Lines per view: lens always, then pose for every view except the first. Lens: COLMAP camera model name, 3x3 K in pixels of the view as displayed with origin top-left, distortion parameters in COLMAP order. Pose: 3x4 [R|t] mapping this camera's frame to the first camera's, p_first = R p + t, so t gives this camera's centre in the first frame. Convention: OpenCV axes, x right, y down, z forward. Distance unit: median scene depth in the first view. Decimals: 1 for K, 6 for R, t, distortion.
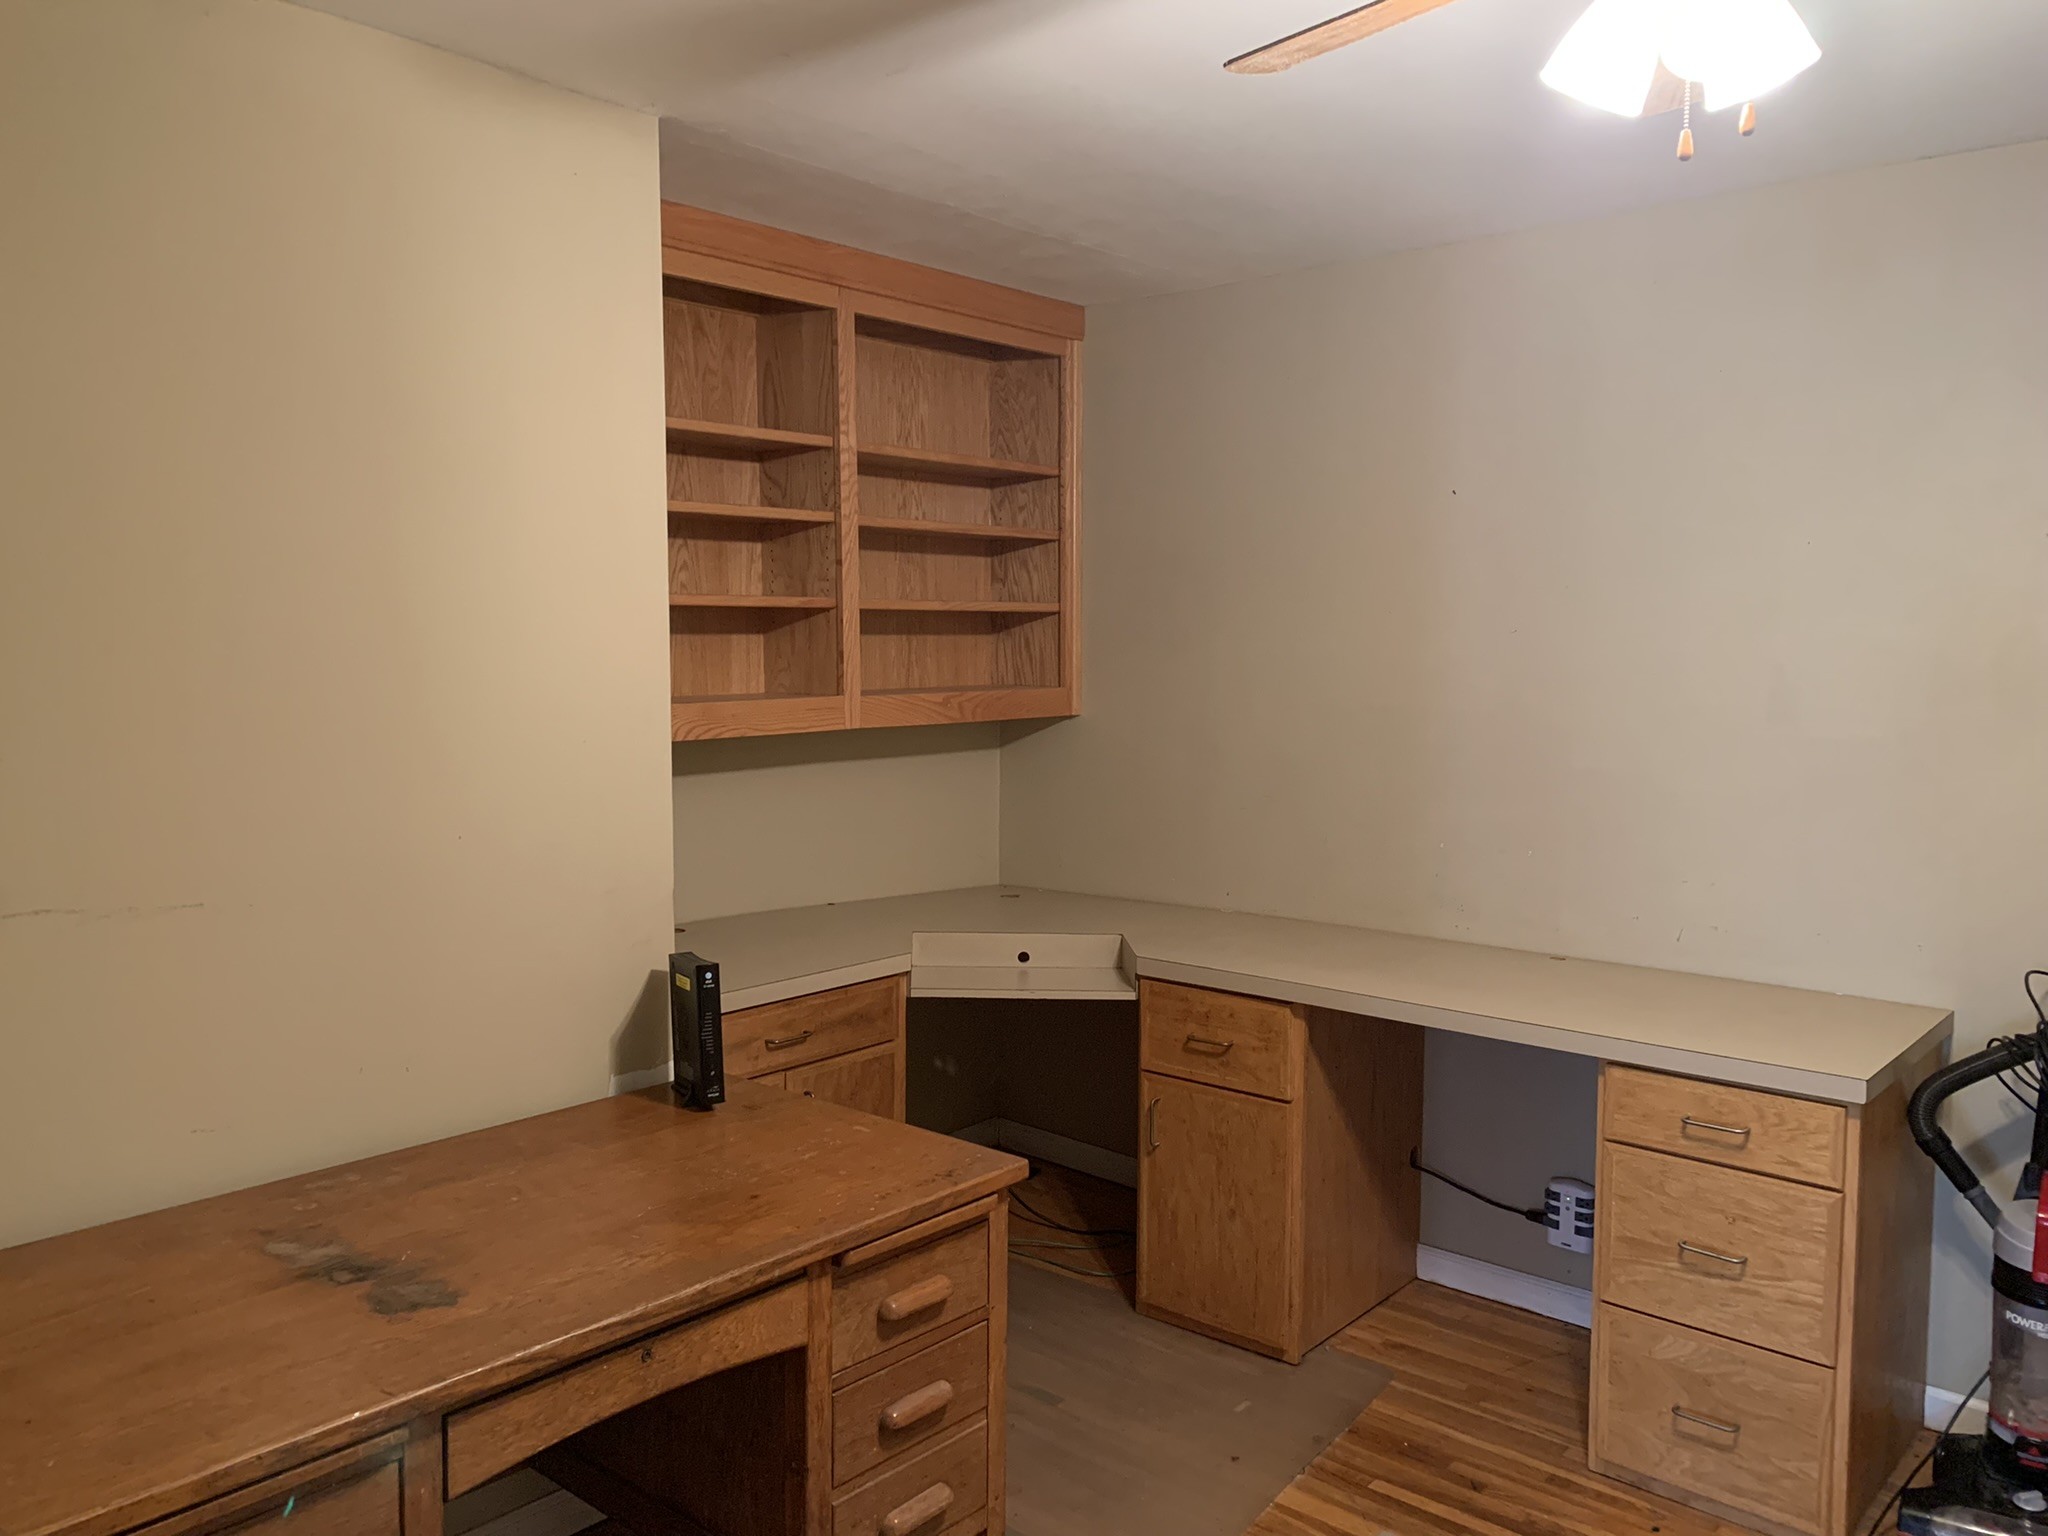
lens RADIAL K [[1555.4, 0, 1023.5], [0, 1555.4, 766.3], [0, 0, 1]] dist [0.000030, -0.006361]
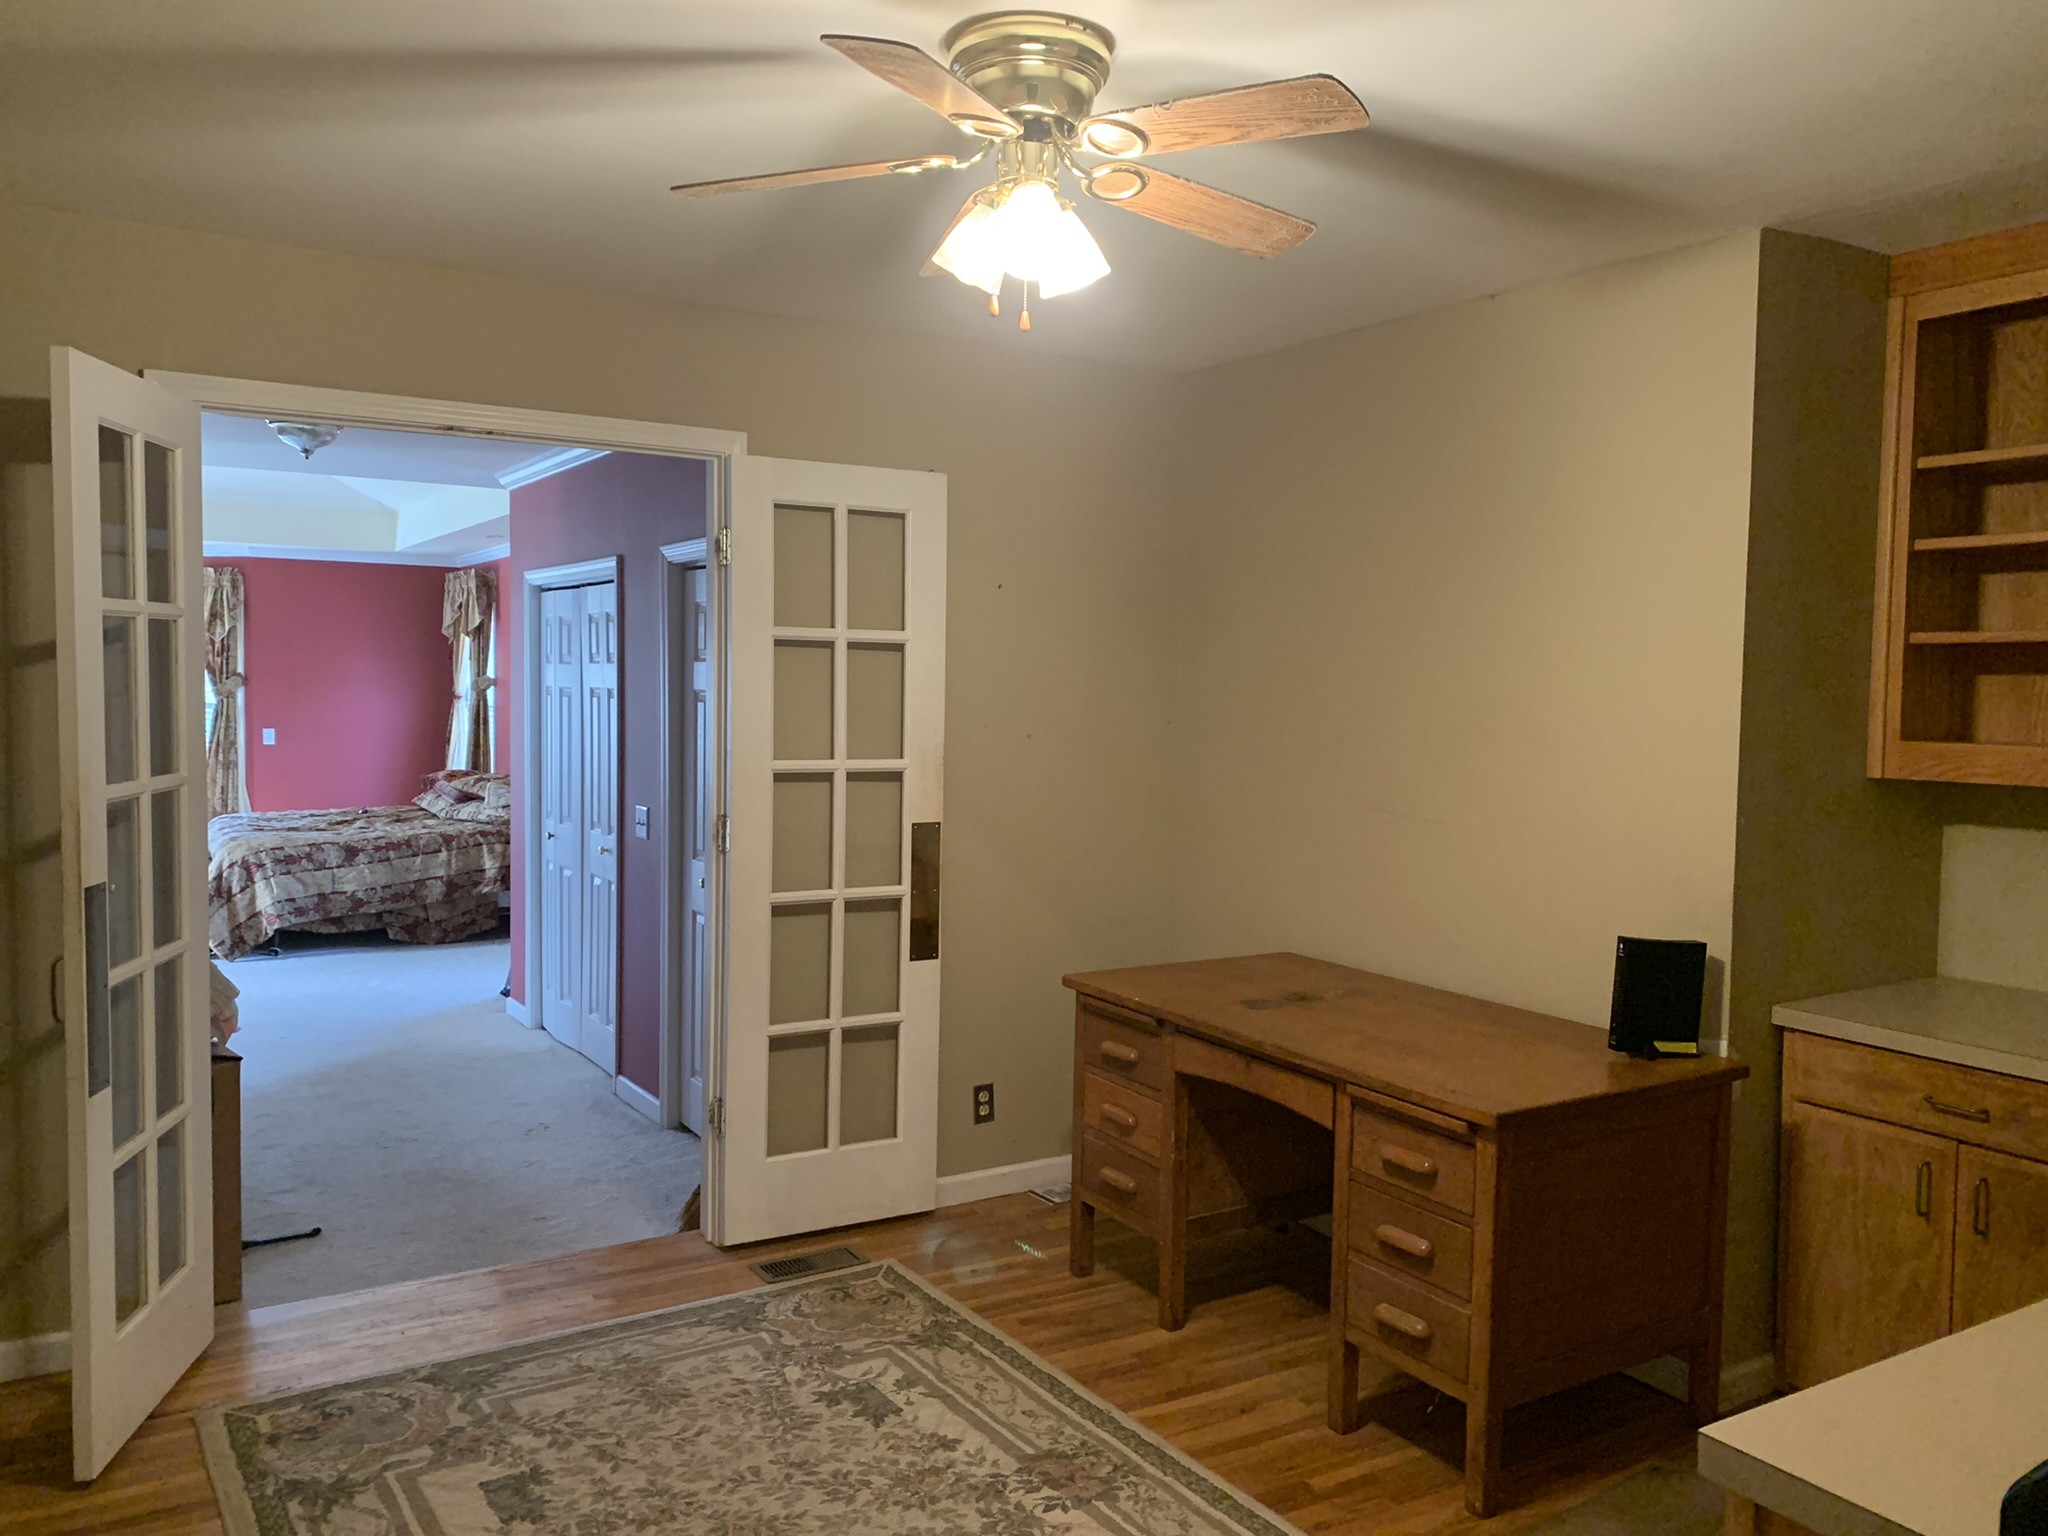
lens RADIAL K [[1555.4, 0, 1020.1], [0, 1555.4, 767.1], [0, 0, 1]] dist [0.000030, -0.006361]
pose [[-0.288267, 0.048343, -0.956329, 1.353463], [-0.096520, 0.992171, 0.079249, -0.070600], [0.952673, 0.115149, -0.281344, 1.069886]]
